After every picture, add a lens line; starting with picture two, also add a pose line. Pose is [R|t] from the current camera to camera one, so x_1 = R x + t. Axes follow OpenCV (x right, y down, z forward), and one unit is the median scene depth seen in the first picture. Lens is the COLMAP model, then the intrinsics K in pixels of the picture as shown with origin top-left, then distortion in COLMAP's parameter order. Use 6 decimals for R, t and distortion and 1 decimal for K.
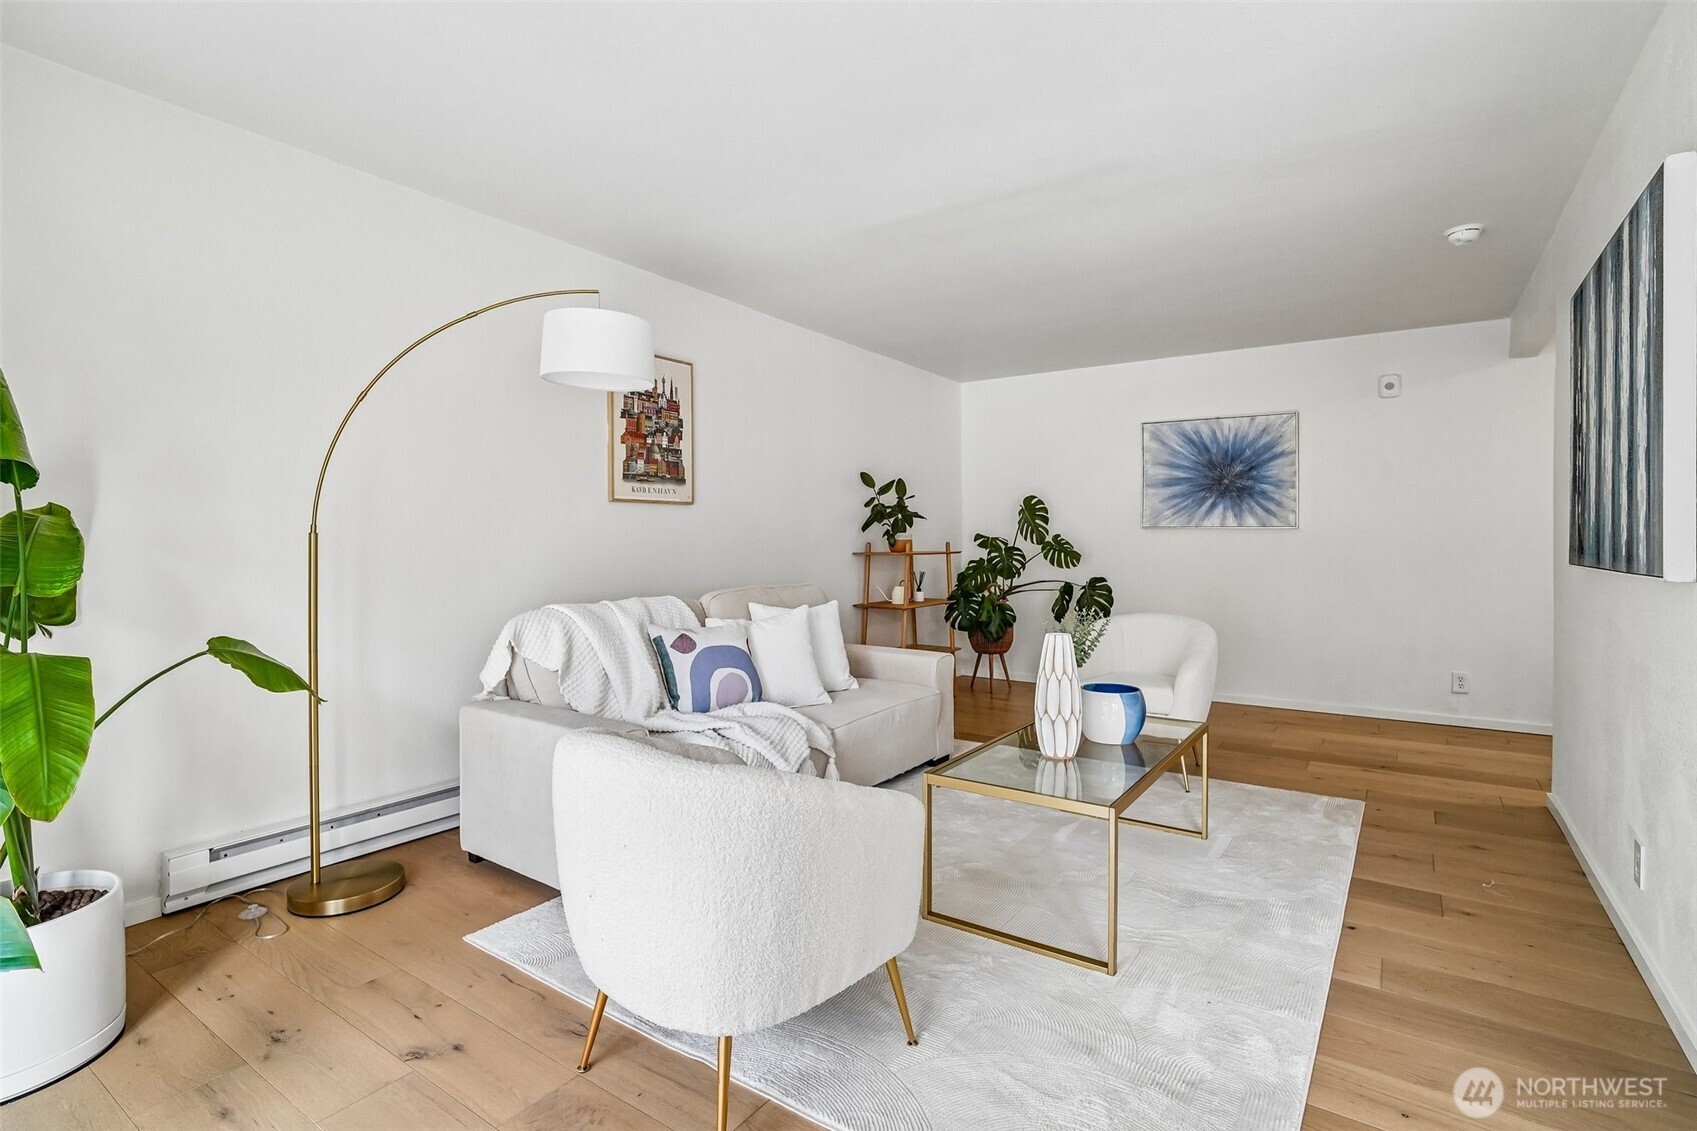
lens RADIAL K [[803.3, 0, 849.1], [0, 803.3, 554.3], [0, 0, 1]] dist [-0.007431, 0.006300]
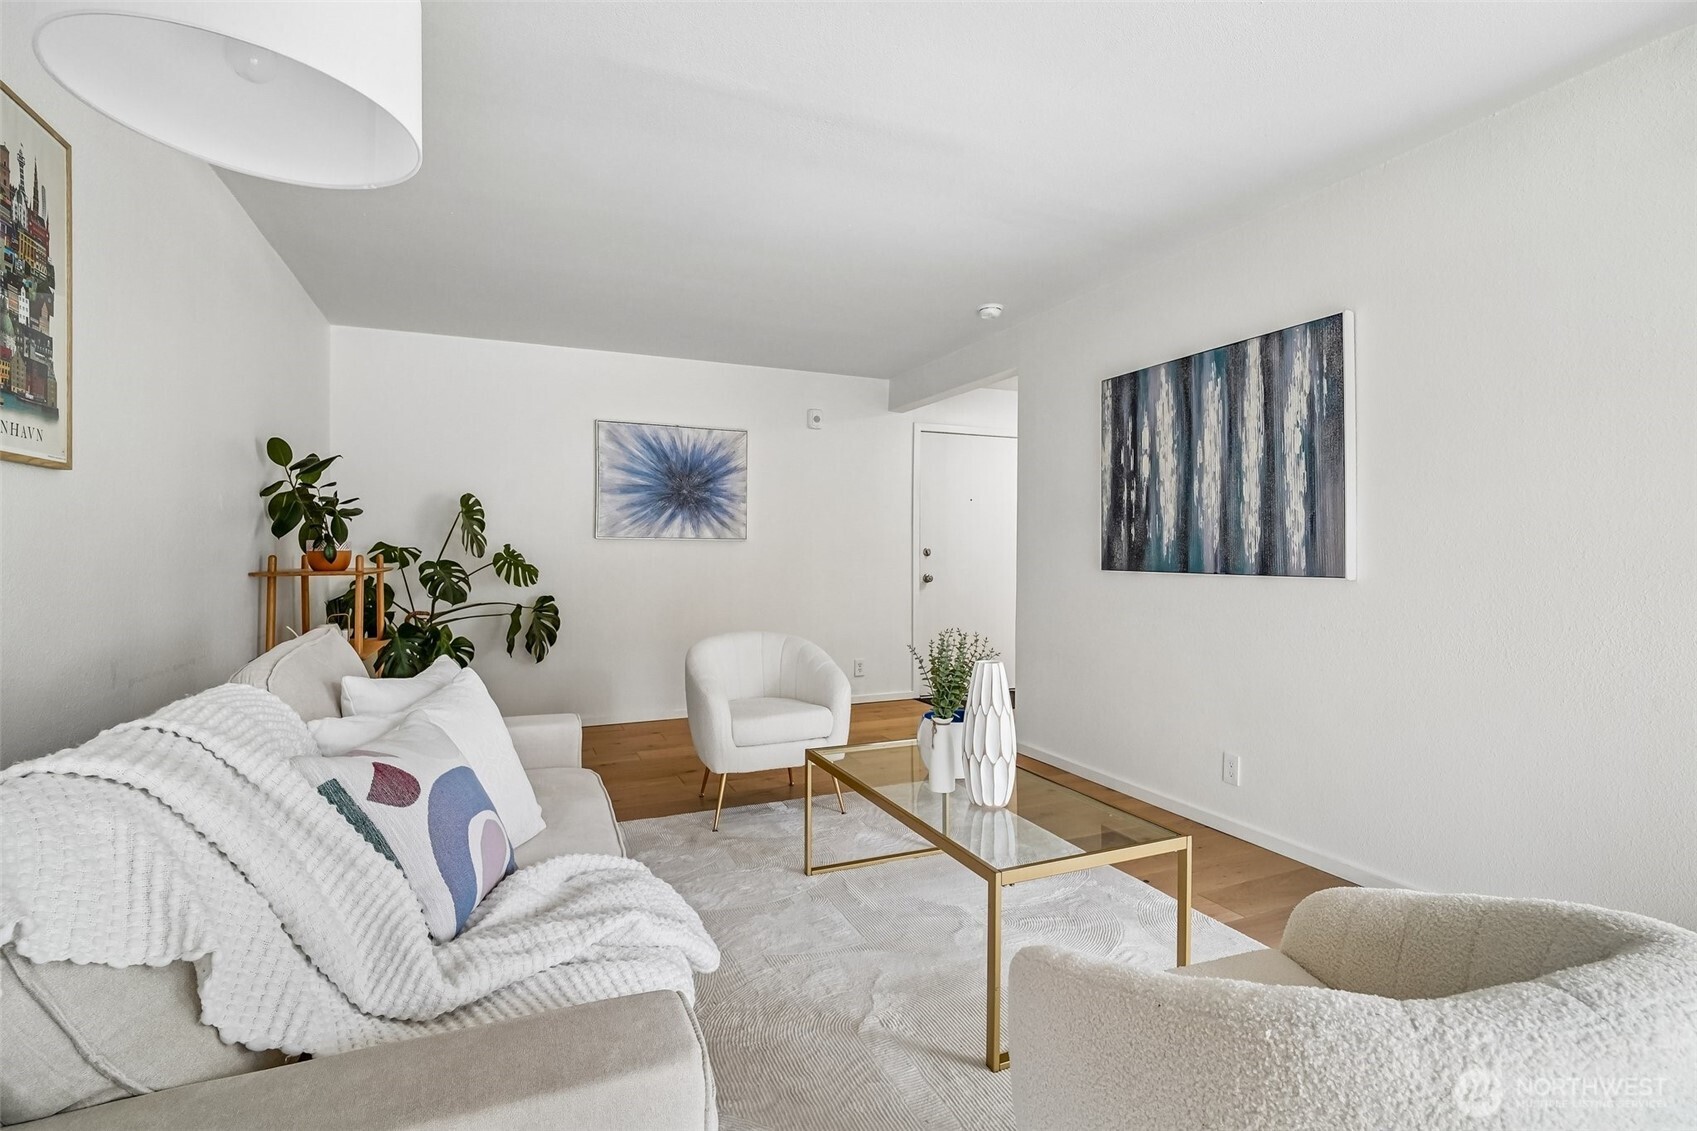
lens RADIAL K [[803.3, 0, 847.7], [0, 803.3, 554.2], [0, 0, 1]] dist [-0.007431, 0.006300]
pose [[0.529375, -0.001865, 0.848386, -0.259733], [0.013496, 0.999890, -0.006224, -0.006029], [-0.848281, 0.014745, 0.529342, 0.316554]]
